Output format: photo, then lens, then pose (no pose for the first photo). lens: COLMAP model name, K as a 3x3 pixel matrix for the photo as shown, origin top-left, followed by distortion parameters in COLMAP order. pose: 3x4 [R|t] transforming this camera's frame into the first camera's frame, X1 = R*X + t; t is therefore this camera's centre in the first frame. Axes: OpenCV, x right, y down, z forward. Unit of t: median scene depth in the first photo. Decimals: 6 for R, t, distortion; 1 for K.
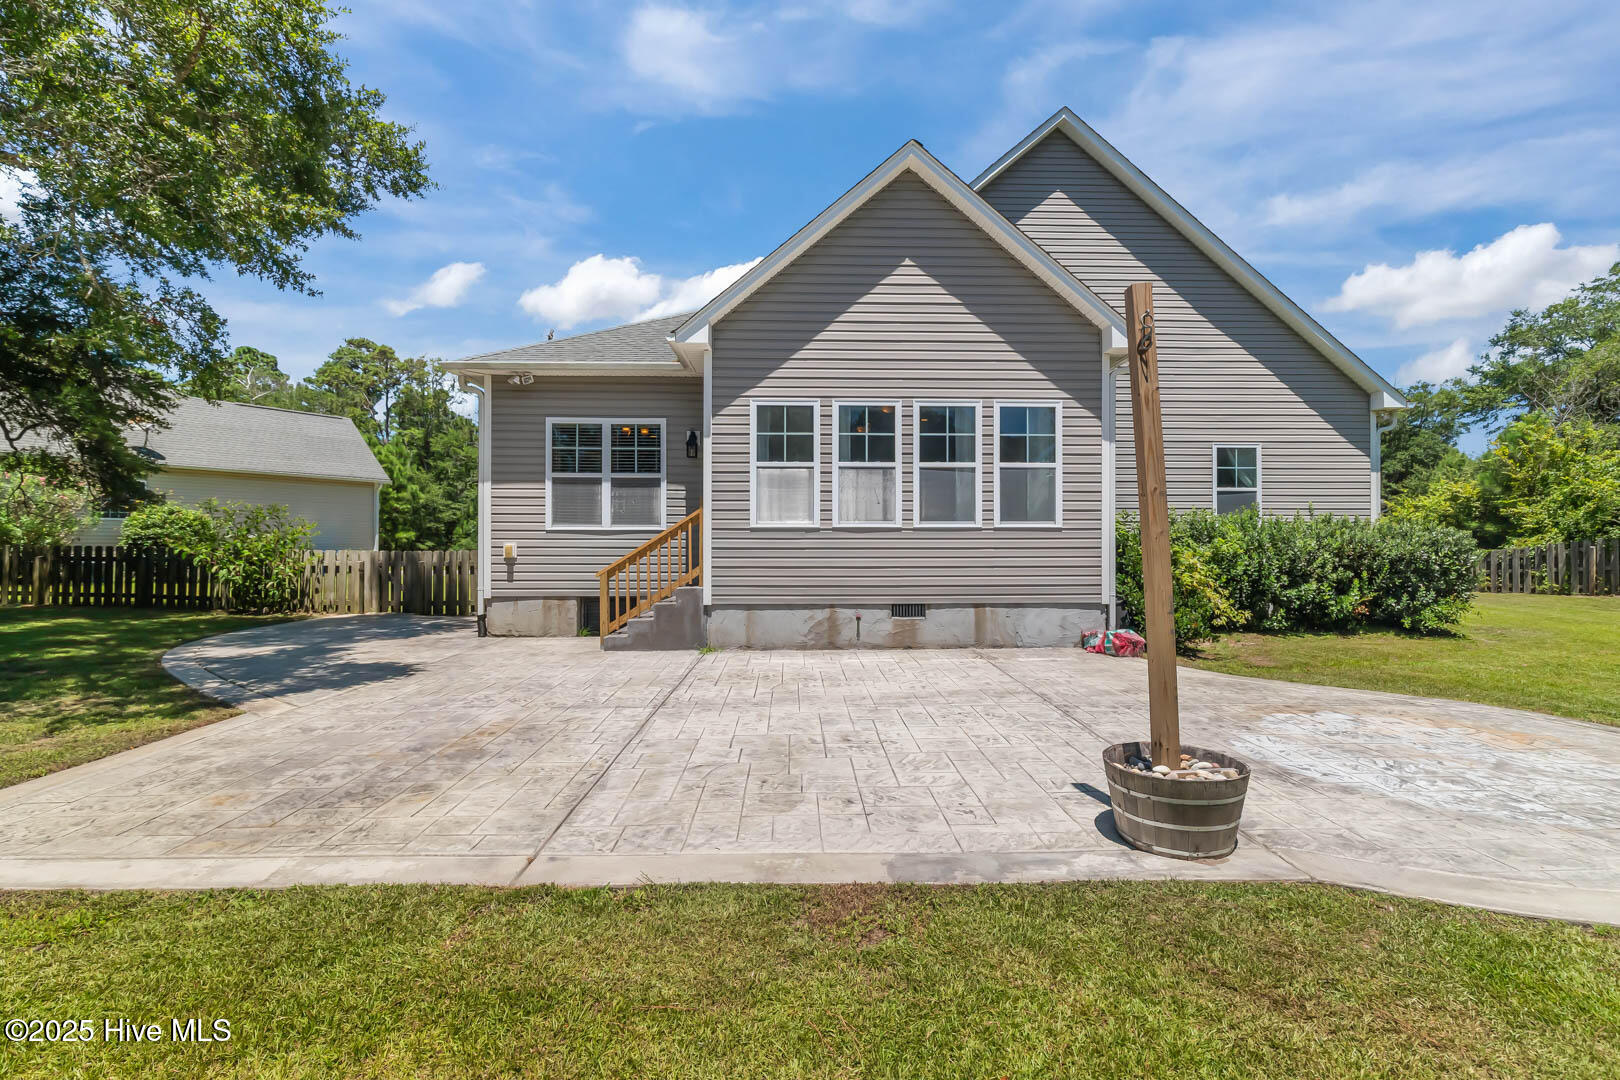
lens RADIAL K [[722.7, 0, 810.1], [0, 722.7, 545.5], [0, 0, 1]] dist [0.005774, -0.000043]
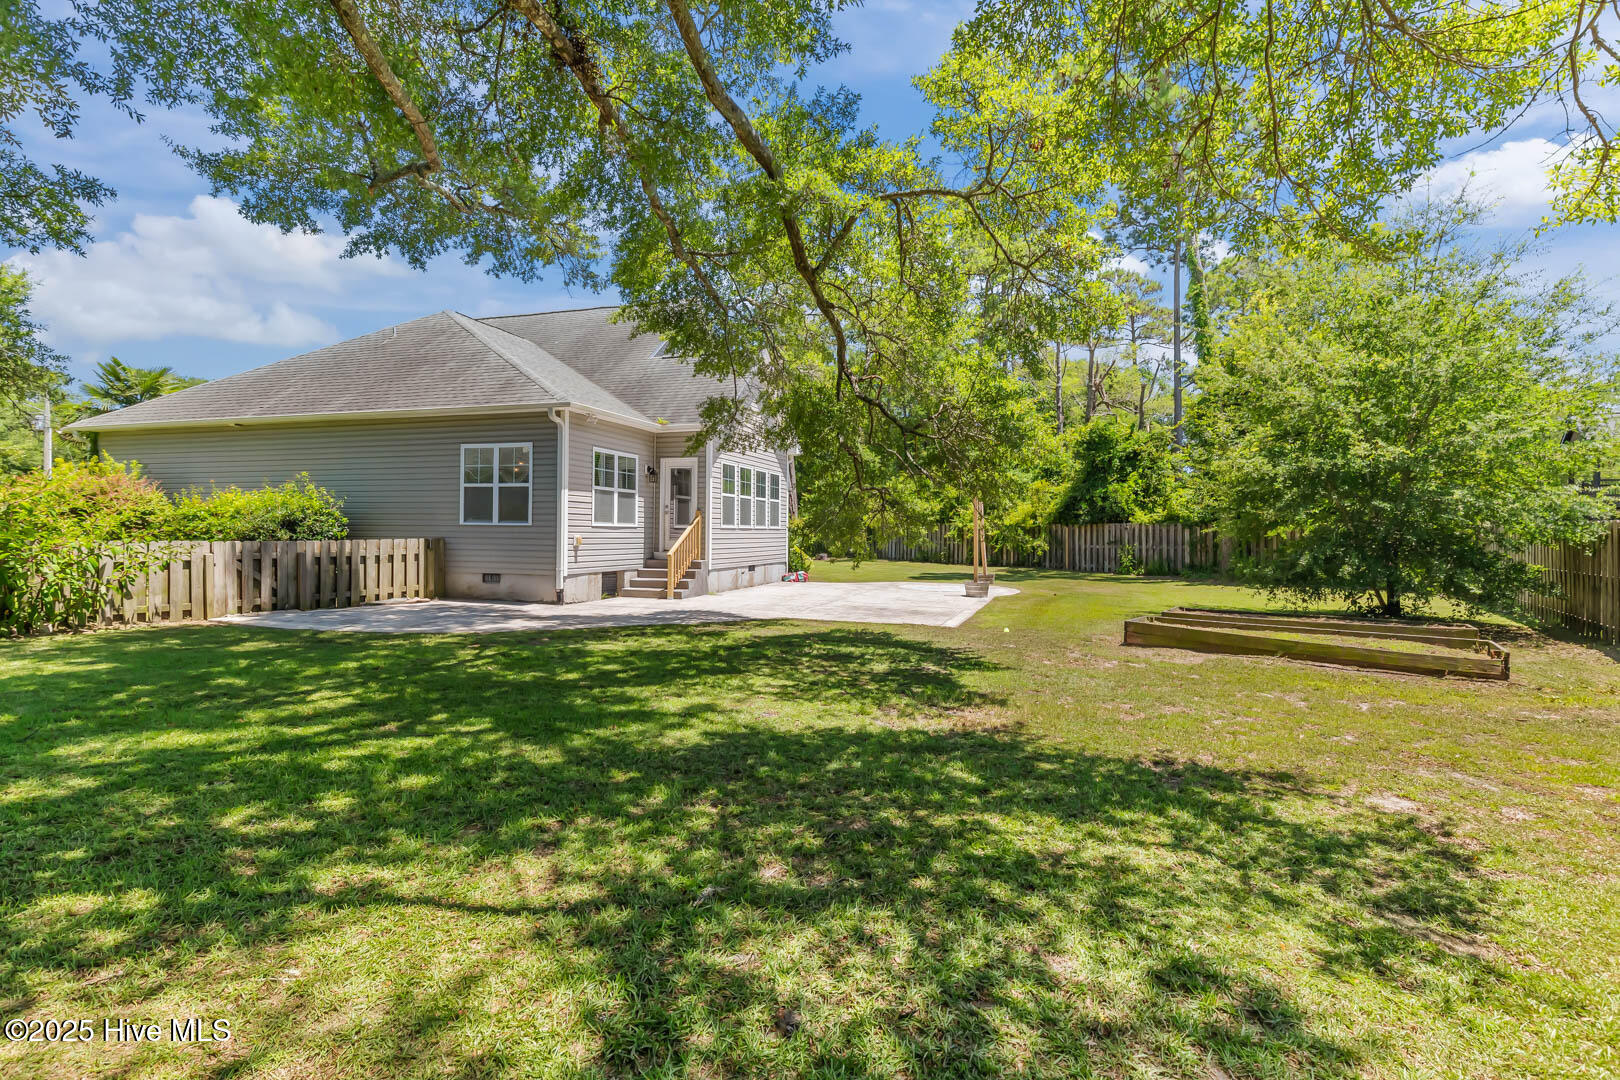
lens RADIAL K [[783.0, 0, 826.6], [0, 783.0, 546.1], [0, 0, 1]] dist [0.005216, 0.000458]
pose [[0.329784, -0.007138, 0.944029, -1.866144], [-0.005044, 0.999944, 0.009322, 0.002248], [-0.944043, -0.007836, 0.329730, 0.071867]]
